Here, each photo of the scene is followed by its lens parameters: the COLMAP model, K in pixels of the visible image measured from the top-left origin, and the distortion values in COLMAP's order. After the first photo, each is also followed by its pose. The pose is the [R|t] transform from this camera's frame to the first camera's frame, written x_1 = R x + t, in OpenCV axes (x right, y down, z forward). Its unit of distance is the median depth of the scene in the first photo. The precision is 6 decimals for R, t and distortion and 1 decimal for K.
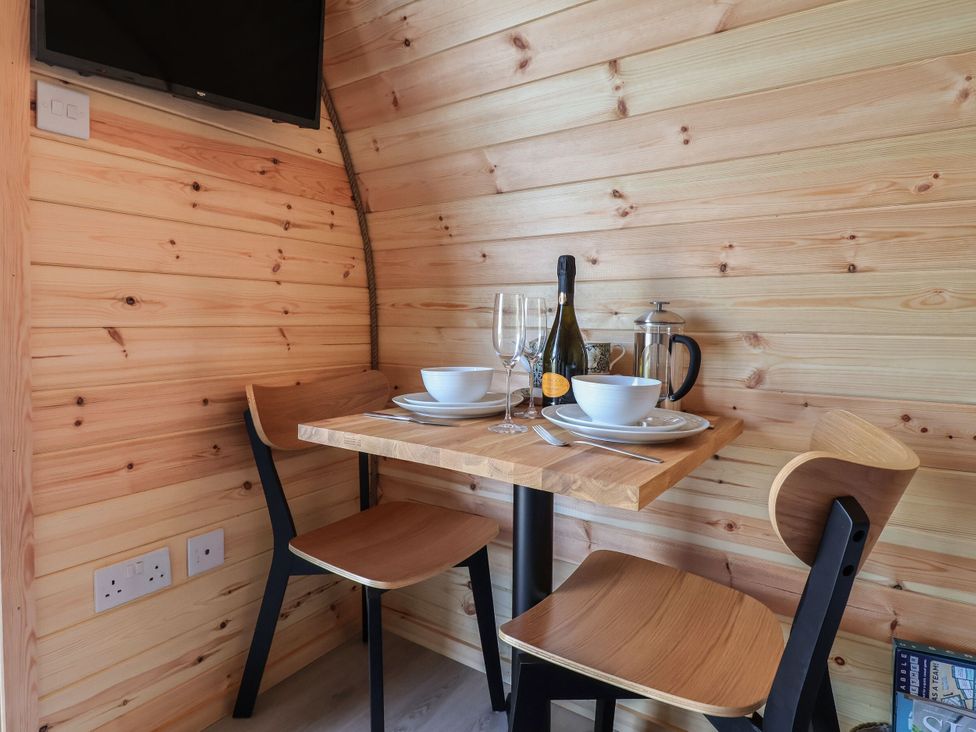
lens RADIAL K [[521.0, 0, 485.7], [0, 521.0, 362.9], [0, 0, 1]] dist [0.001970, -0.013319]
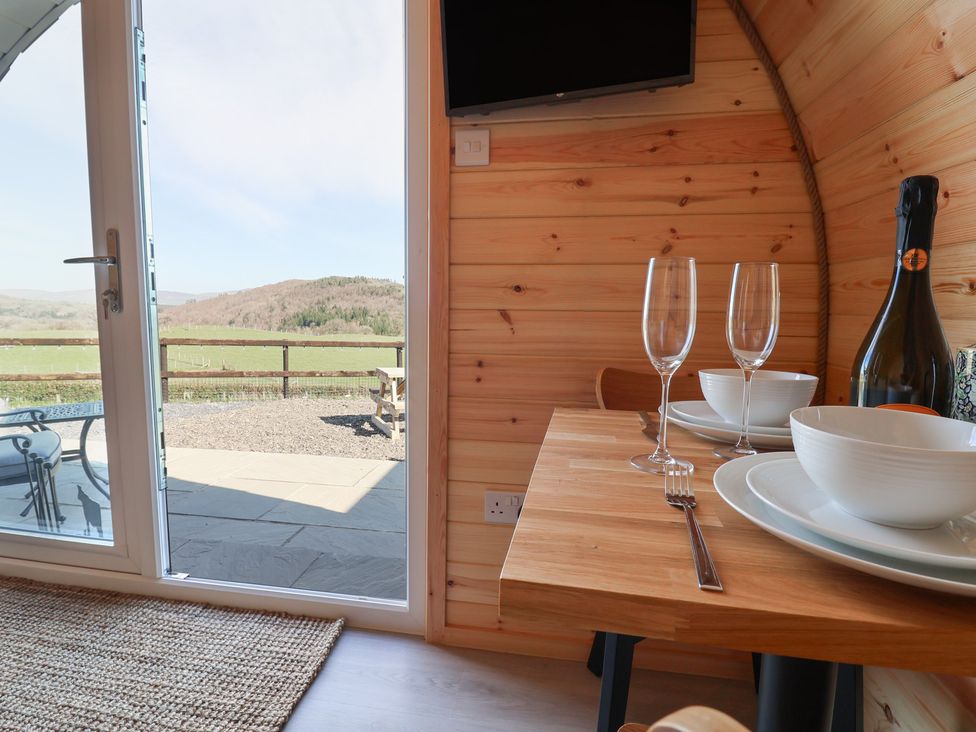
lens RADIAL K [[517.9, 0, 484.2], [0, 517.9, 375.5], [0, 0, 1]] dist [0.000750, -0.013717]
pose [[0.437087, 0.121419, -0.891186, 0.386351], [-0.078649, 0.992210, 0.096609, -0.025070], [0.895974, 0.027864, 0.443231, 0.362290]]
